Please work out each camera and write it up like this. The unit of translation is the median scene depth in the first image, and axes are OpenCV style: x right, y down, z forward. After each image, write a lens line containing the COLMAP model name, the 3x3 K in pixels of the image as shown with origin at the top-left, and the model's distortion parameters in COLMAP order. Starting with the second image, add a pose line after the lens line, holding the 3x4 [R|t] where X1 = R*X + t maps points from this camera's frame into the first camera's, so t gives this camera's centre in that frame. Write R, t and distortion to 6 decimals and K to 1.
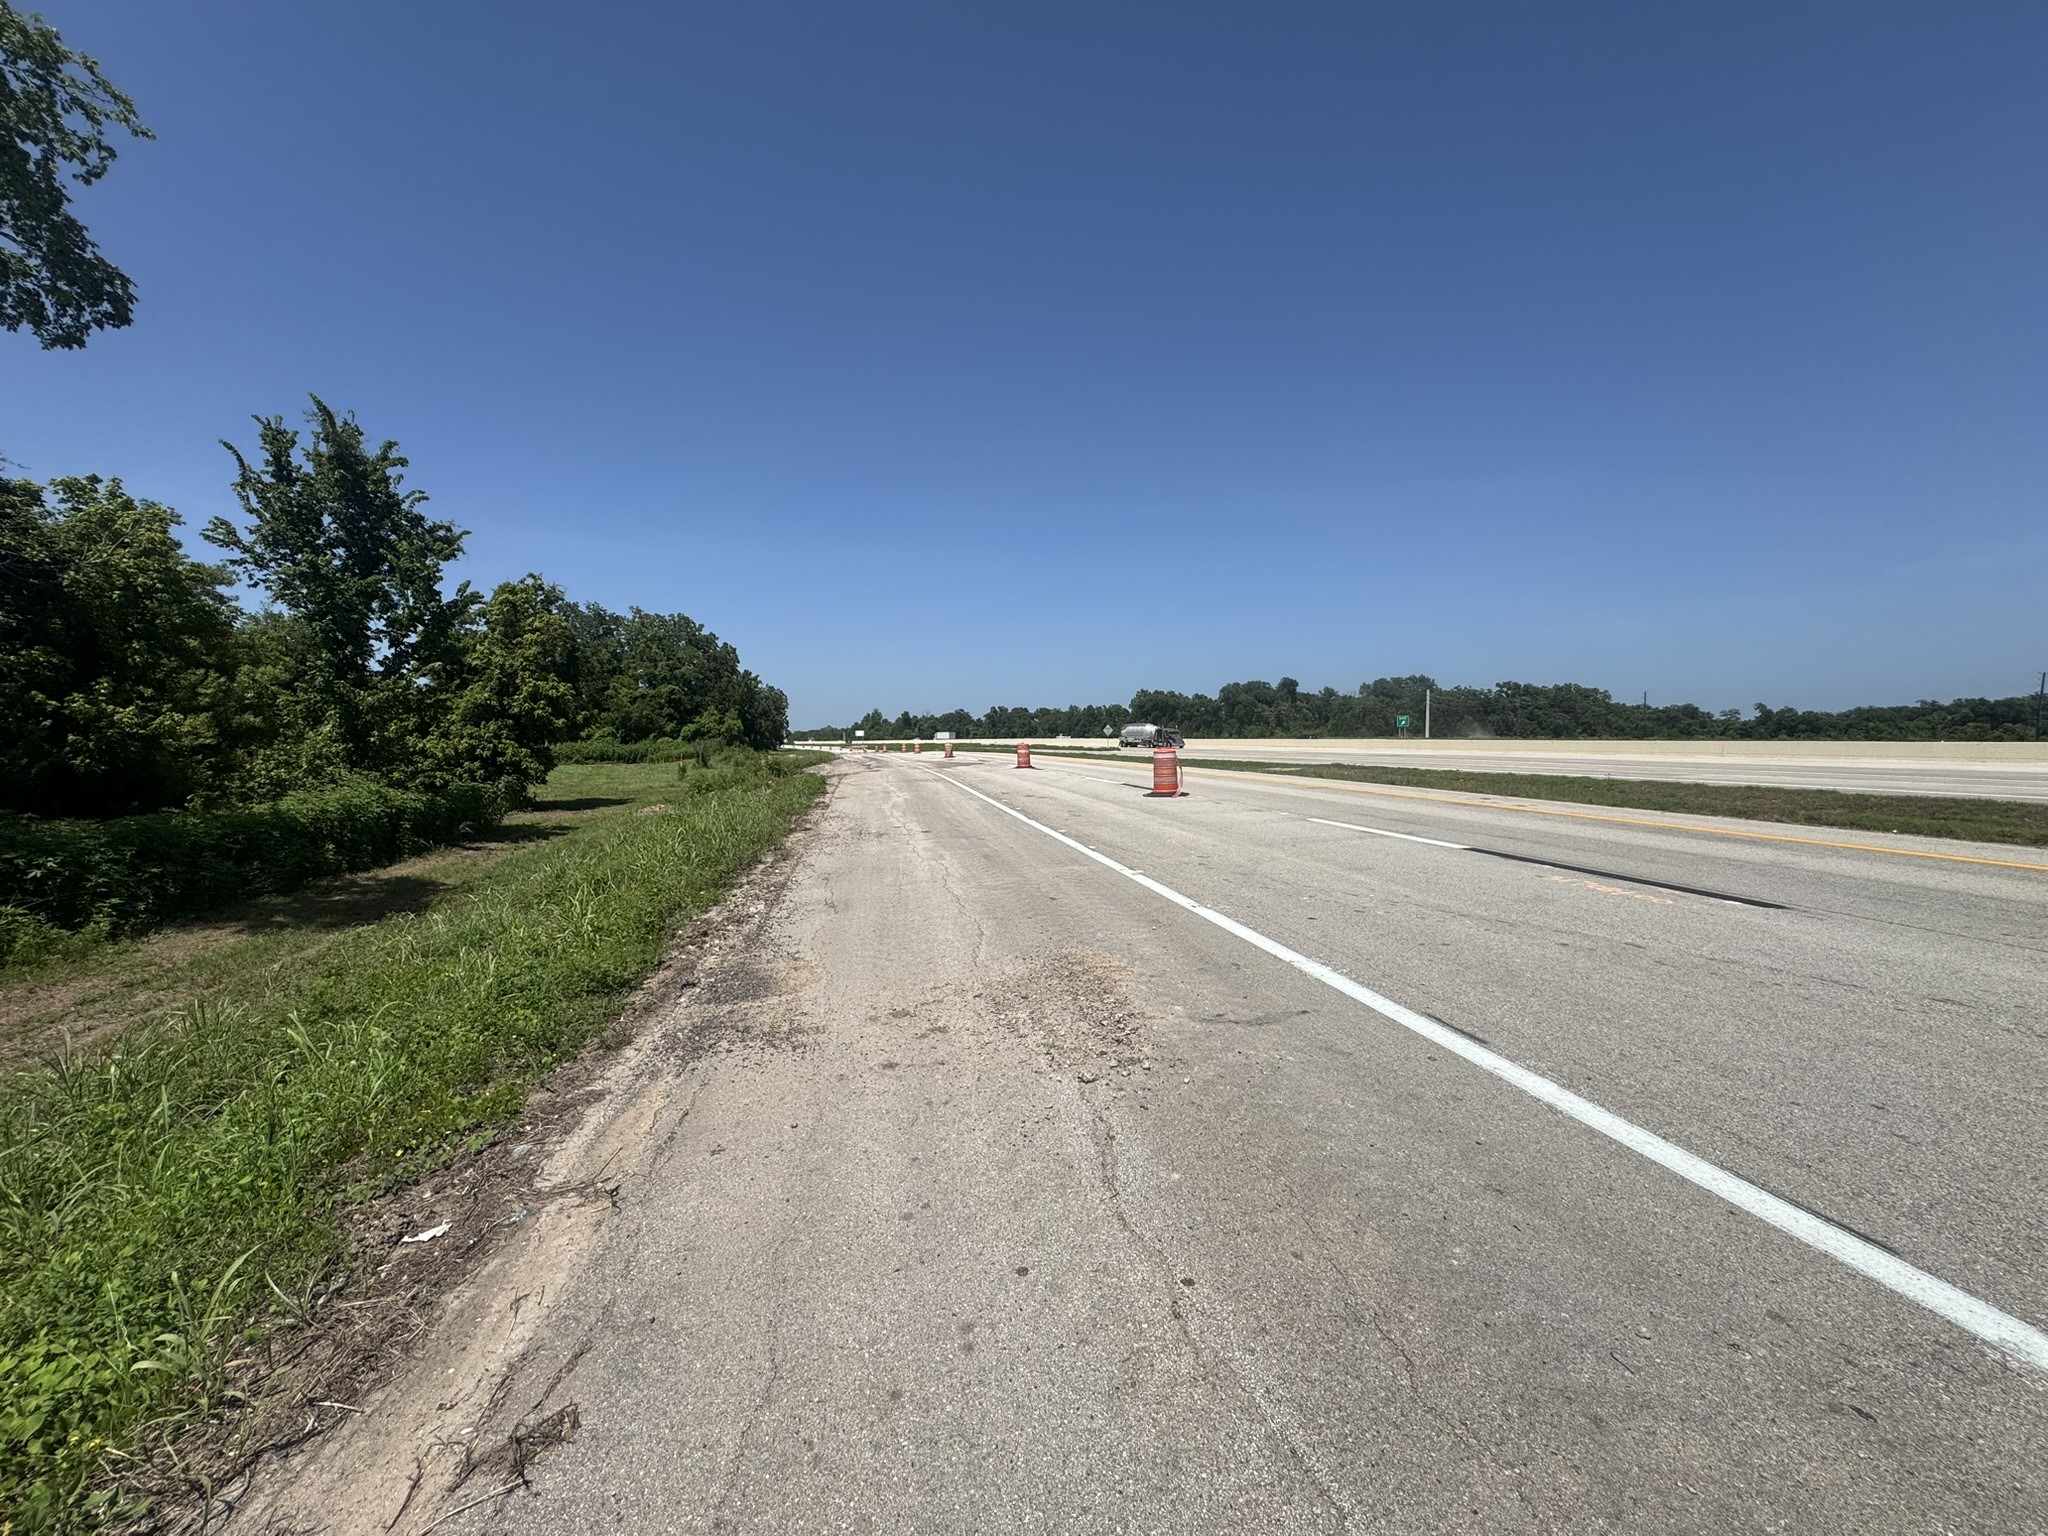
lens RADIAL K [[812.0, 0, 1022.5], [0, 812.0, 763.5], [0, 0, 1]] dist [-0.002486, 0.000065]
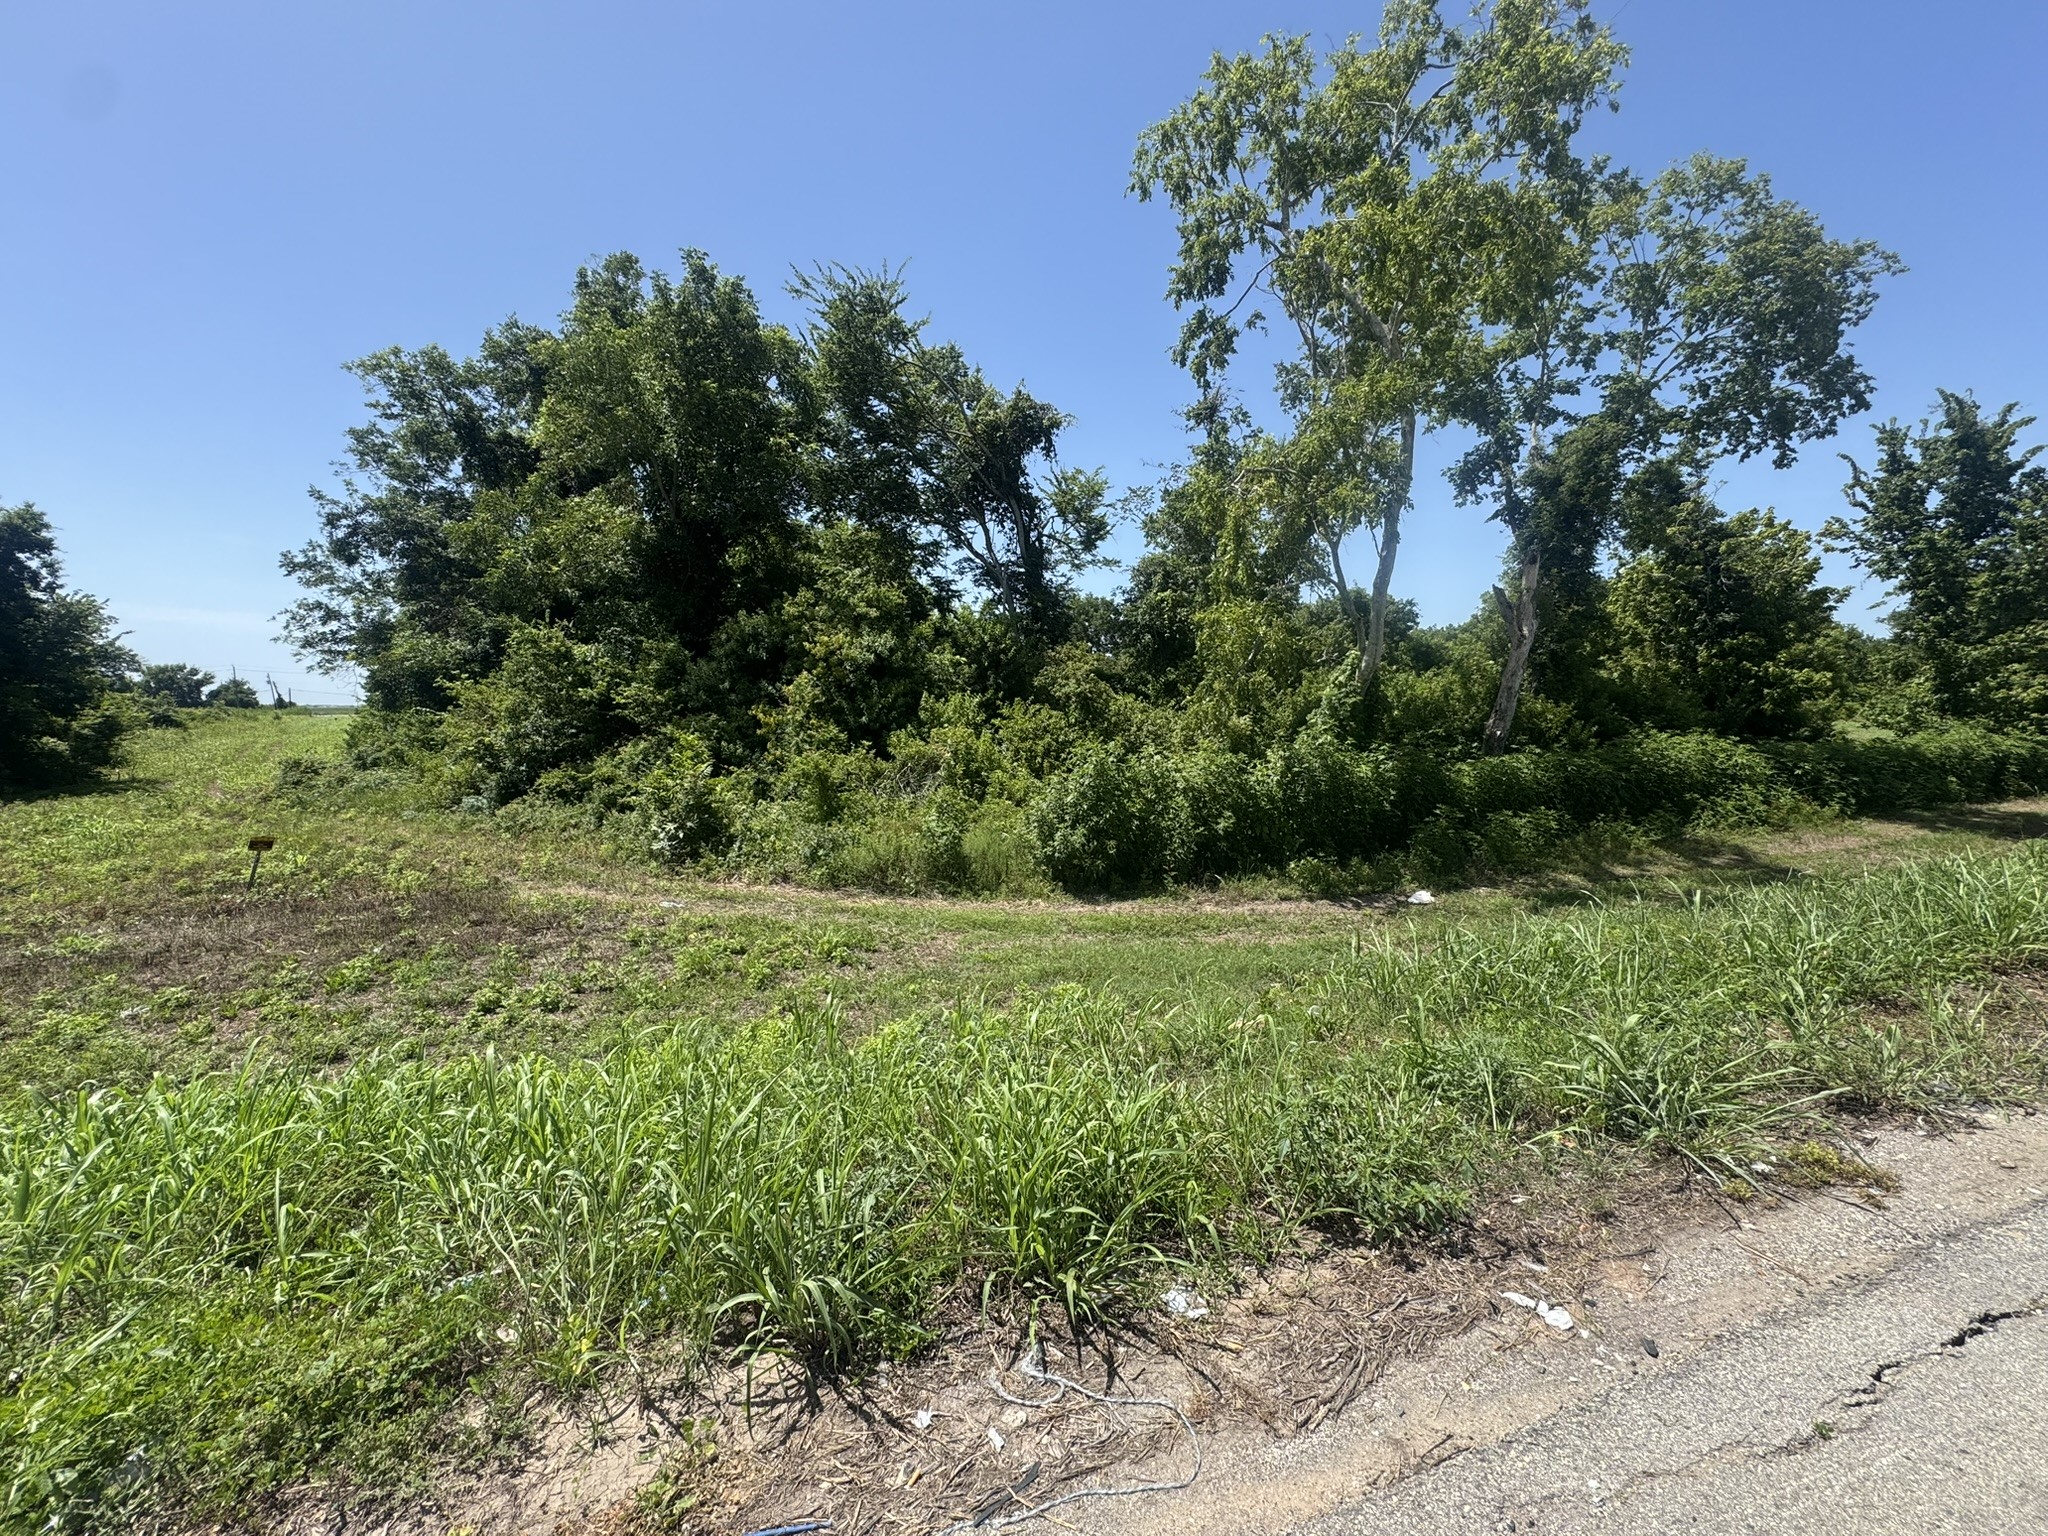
lens RADIAL K [[812.0, 0, 1024.8], [0, 812.0, 765.6], [0, 0, 1]] dist [-0.002486, 0.000065]
pose [[0.150325, 0.076616, -0.985663, 0.171891], [-0.018758, 0.997034, 0.074639, 0.025508], [0.988459, 0.007269, 0.151316, -0.756537]]
